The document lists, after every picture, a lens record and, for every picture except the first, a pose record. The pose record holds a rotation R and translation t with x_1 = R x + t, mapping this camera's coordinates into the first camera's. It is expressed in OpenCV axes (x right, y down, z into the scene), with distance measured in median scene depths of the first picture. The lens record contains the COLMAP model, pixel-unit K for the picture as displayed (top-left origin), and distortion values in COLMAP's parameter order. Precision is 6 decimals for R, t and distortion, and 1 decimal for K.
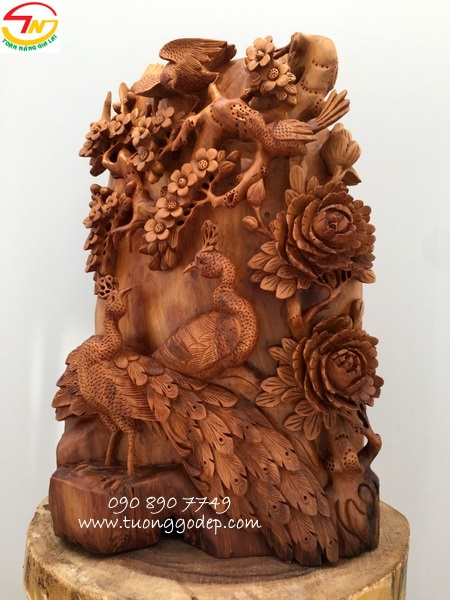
lens RADIAL K [[510.7, 0, 221.6], [0, 510.7, 299.2], [0, 0, 1]] dist [0.065919, -0.076677]
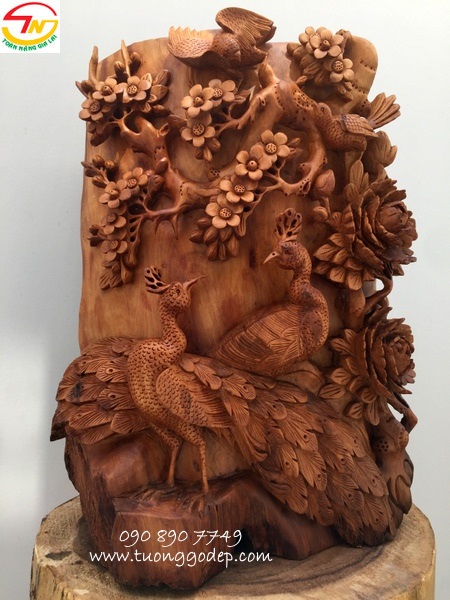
lens RADIAL K [[510.7, 0, 222.7], [0, 510.7, 300.6], [0, 0, 1]] dist [0.065919, -0.076677]
pose [[0.884396, -0.017177, 0.466422, -0.561814], [0.015290, 0.999852, 0.007831, 0.007743], [-0.466487, 0.000206, 0.884528, 0.210454]]
